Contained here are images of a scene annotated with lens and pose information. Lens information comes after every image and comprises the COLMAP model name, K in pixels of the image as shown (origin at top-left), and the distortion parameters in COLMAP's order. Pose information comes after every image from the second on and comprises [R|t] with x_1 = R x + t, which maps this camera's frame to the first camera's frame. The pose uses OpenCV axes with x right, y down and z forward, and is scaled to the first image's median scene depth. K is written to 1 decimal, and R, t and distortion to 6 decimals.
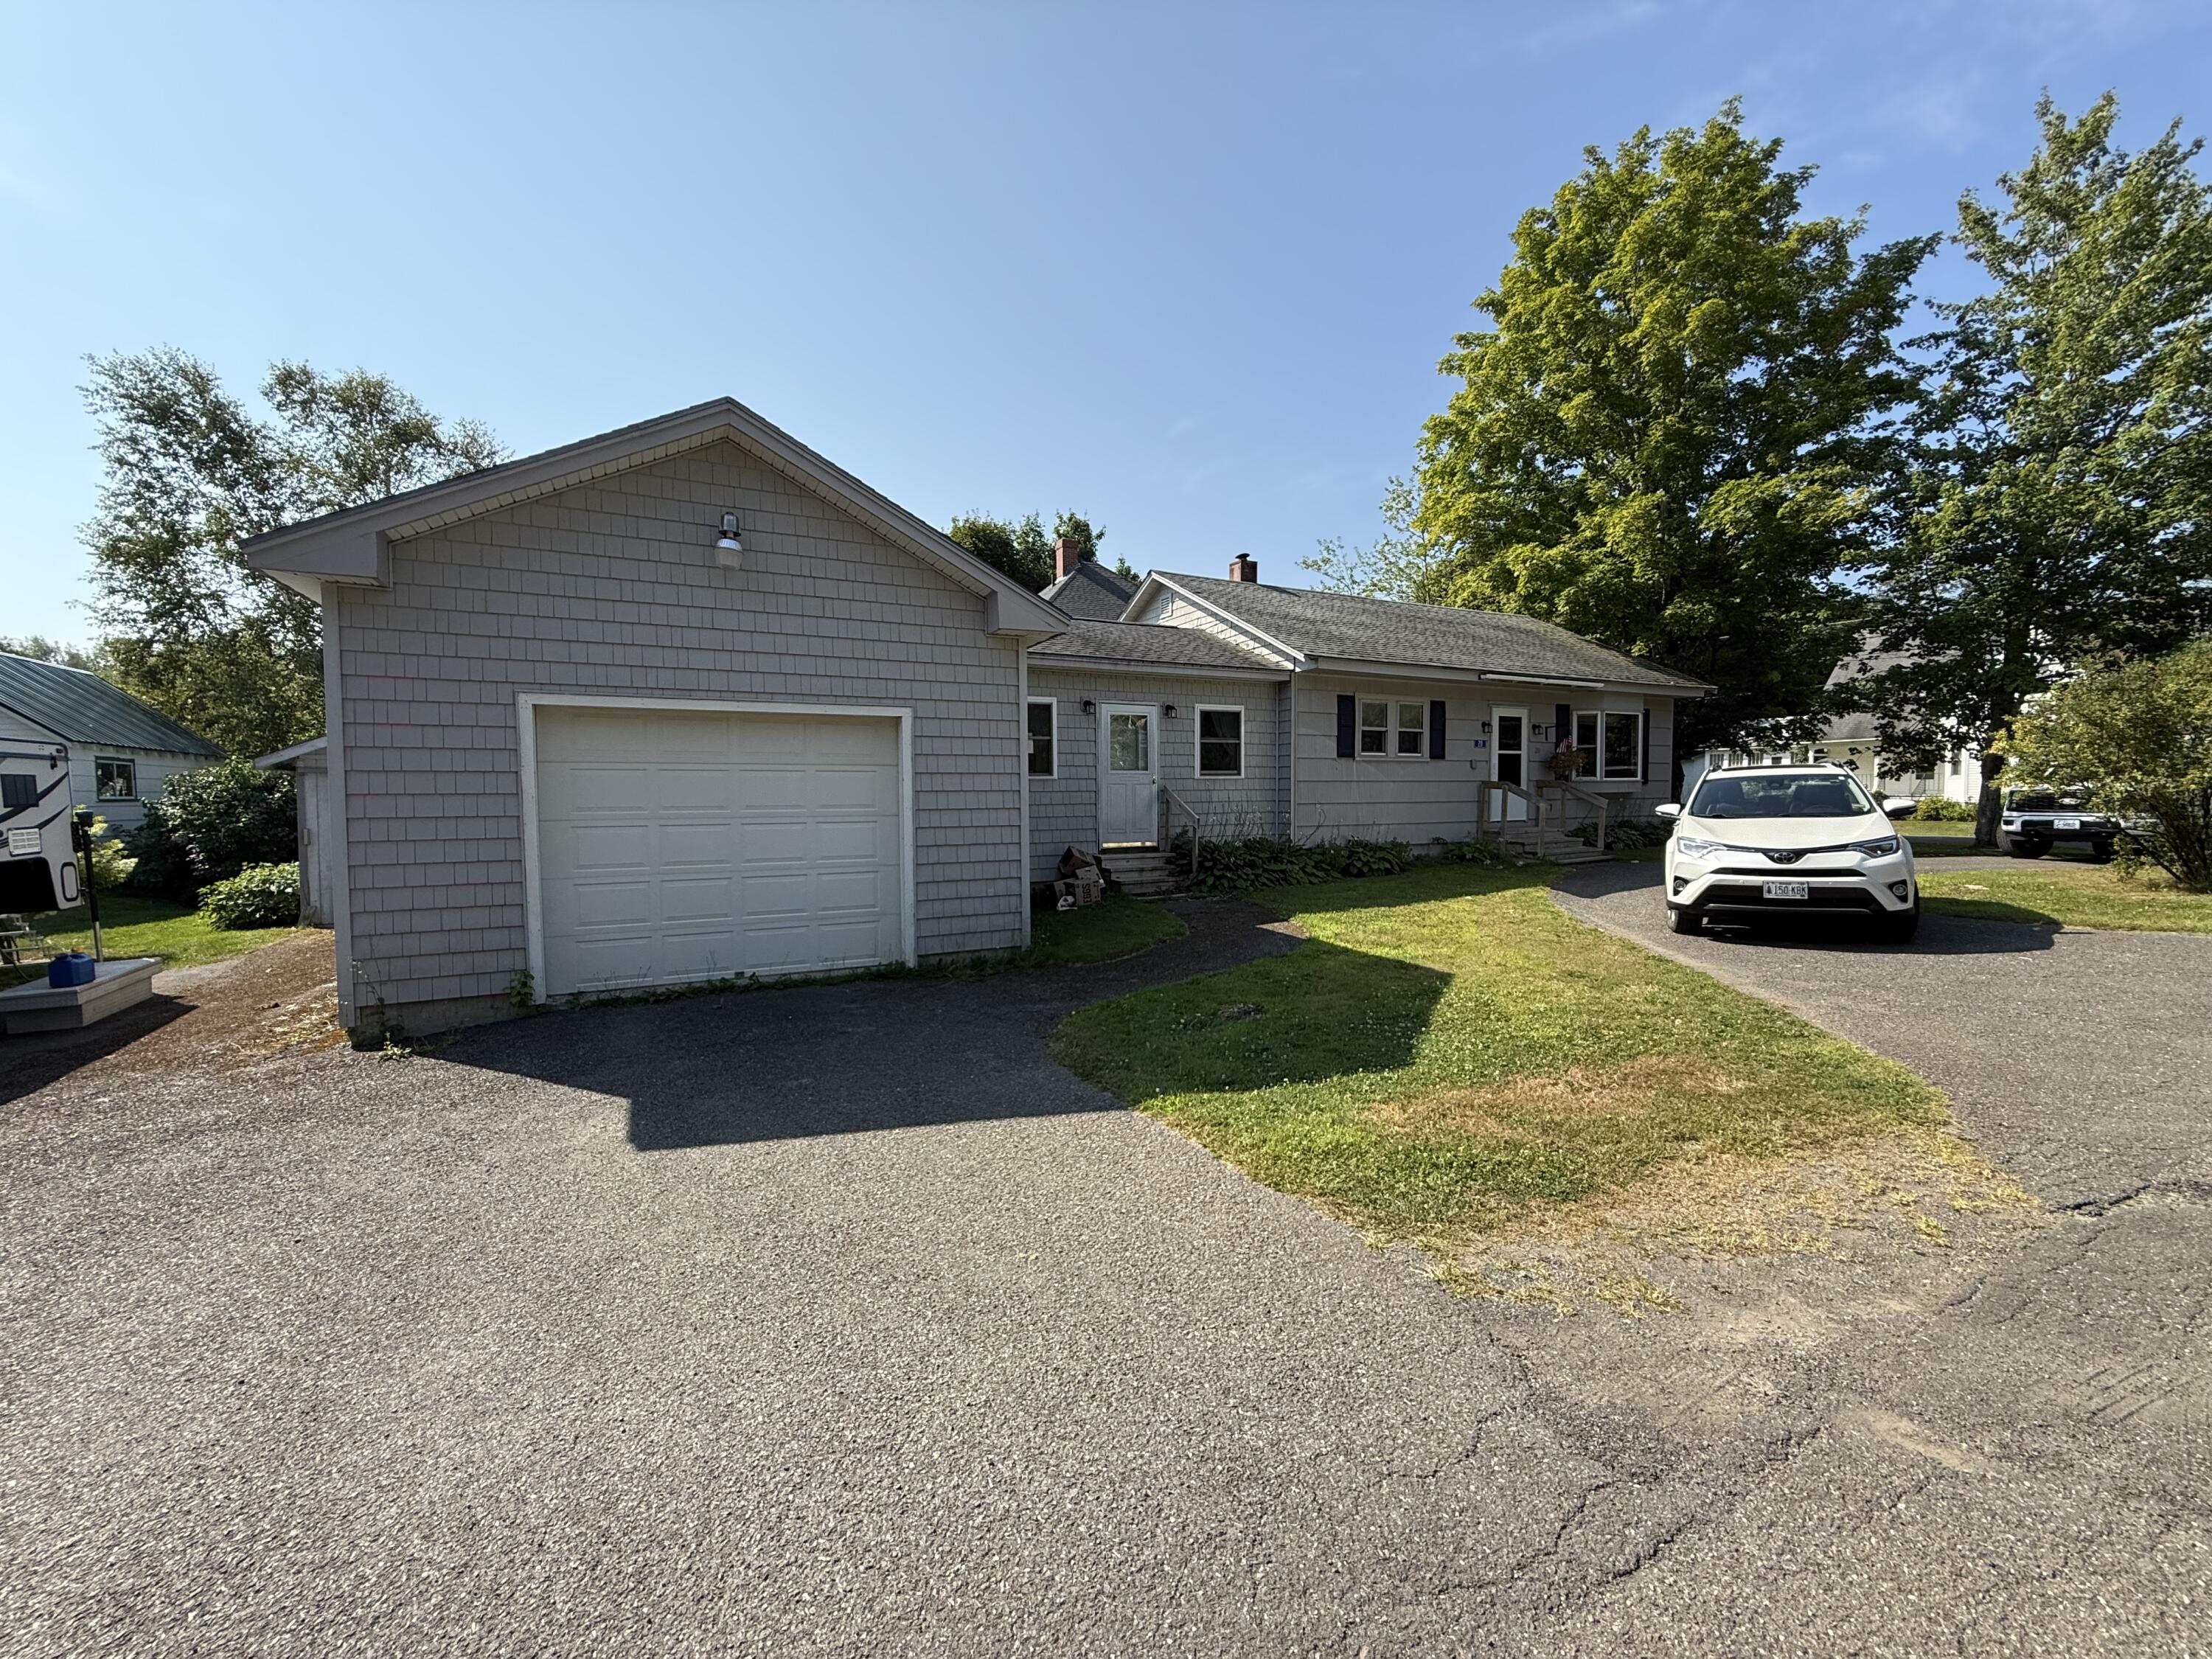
lens RADIAL K [[879.4, 0, 1096.3], [0, 879.4, 824.0], [0, 0, 1]] dist [0.000430, -0.000436]
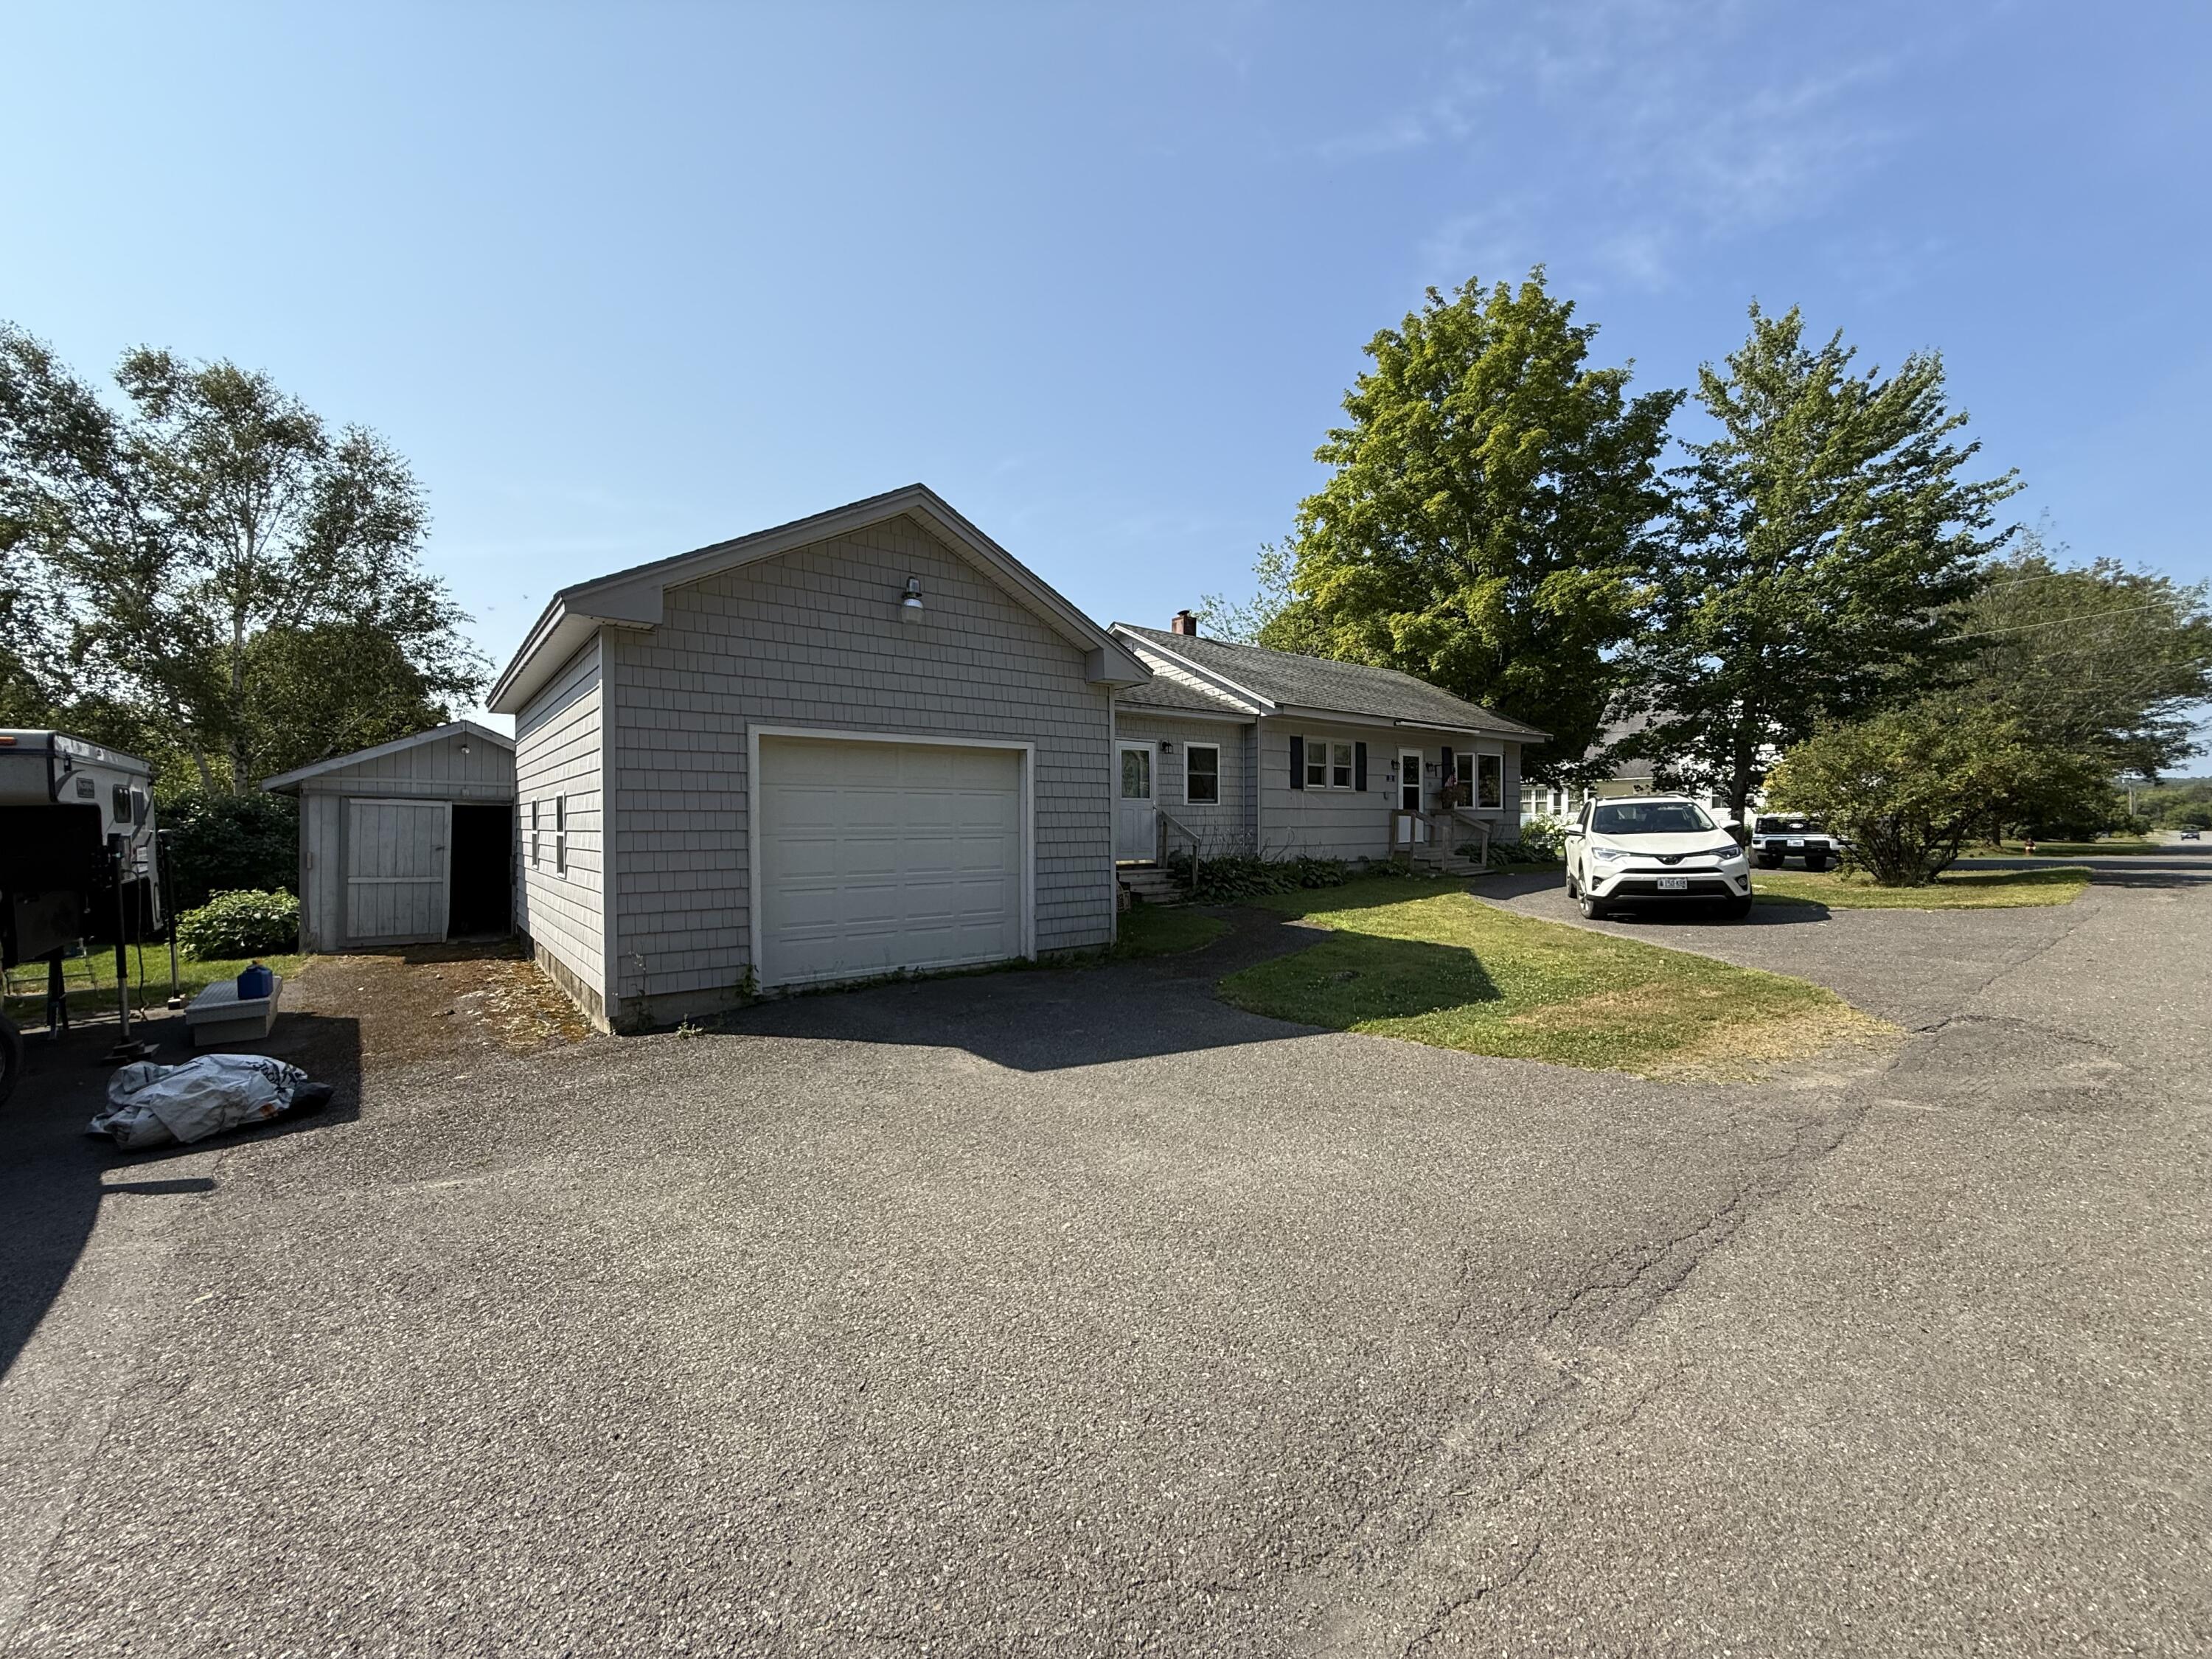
lens RADIAL K [[879.4, 0, 1097.0], [0, 879.4, 825.2], [0, 0, 1]] dist [0.000430, -0.000436]
pose [[0.980098, 0.000433, 0.198513, -0.222988], [0.006725, 0.999351, -0.035382, 0.014262], [-0.198400, 0.036013, 0.979459, -0.112059]]
